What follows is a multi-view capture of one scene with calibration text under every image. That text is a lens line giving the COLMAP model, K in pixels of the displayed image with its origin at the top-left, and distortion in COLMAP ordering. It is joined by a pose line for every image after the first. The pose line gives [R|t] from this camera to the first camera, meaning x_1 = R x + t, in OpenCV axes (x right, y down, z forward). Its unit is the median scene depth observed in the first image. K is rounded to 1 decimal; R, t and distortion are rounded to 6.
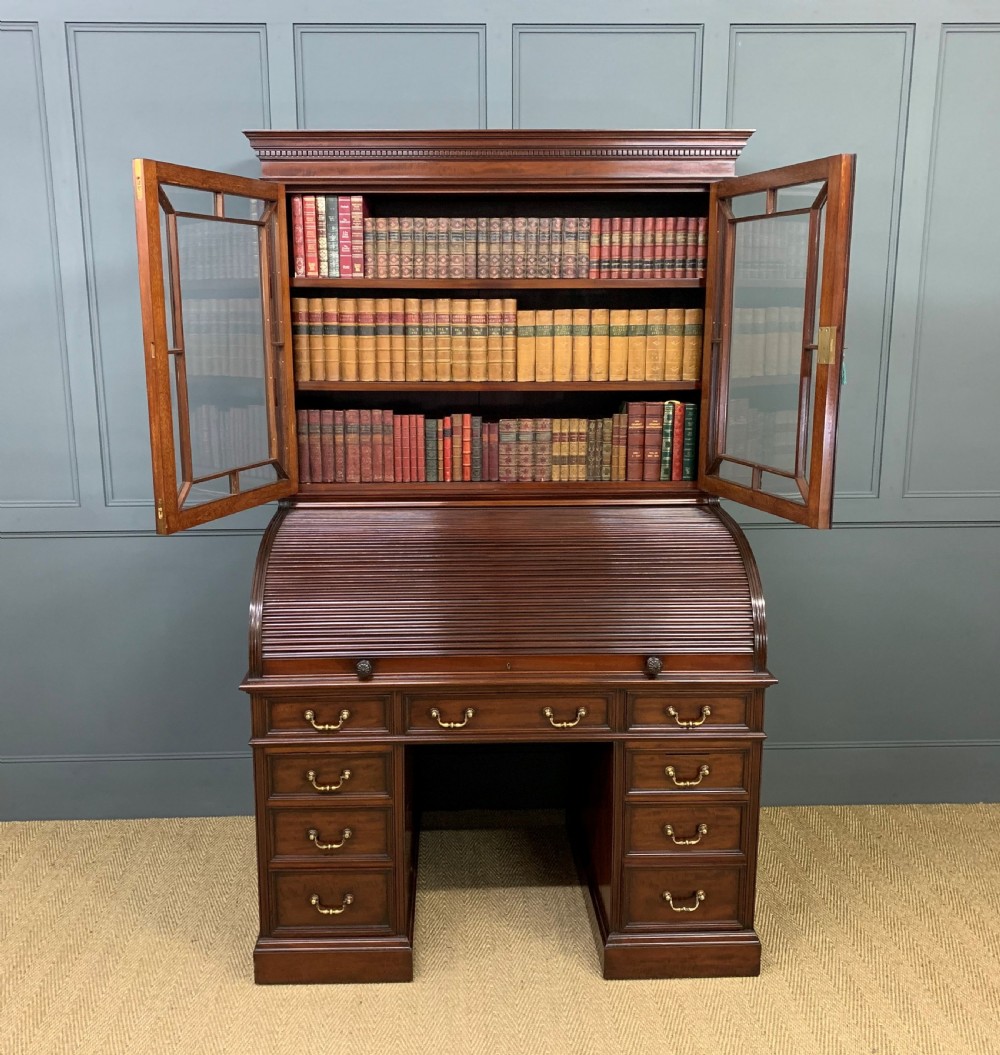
lens RADIAL K [[1068.1, 0, 472.3], [0, 1068.1, 518.5], [0, 0, 1]] dist [0.162808, -0.471564]
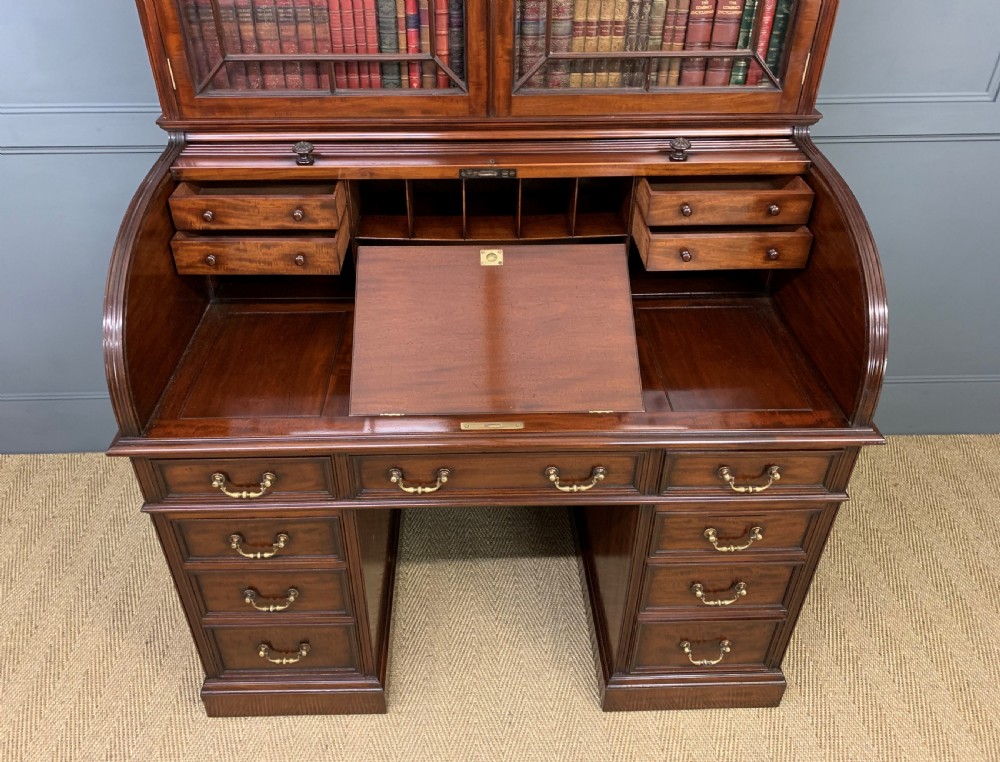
lens RADIAL K [[785.8, 0, 480.8], [0, 785.8, 376.7], [0, 0, 1]] dist [0.008987, -0.004165]
pose [[0.999995, 0.002991, -0.000335, 0.021676], [-0.002582, 0.909768, 0.415110, -0.092425], [0.001547, -0.415107, 0.909771, 0.532999]]
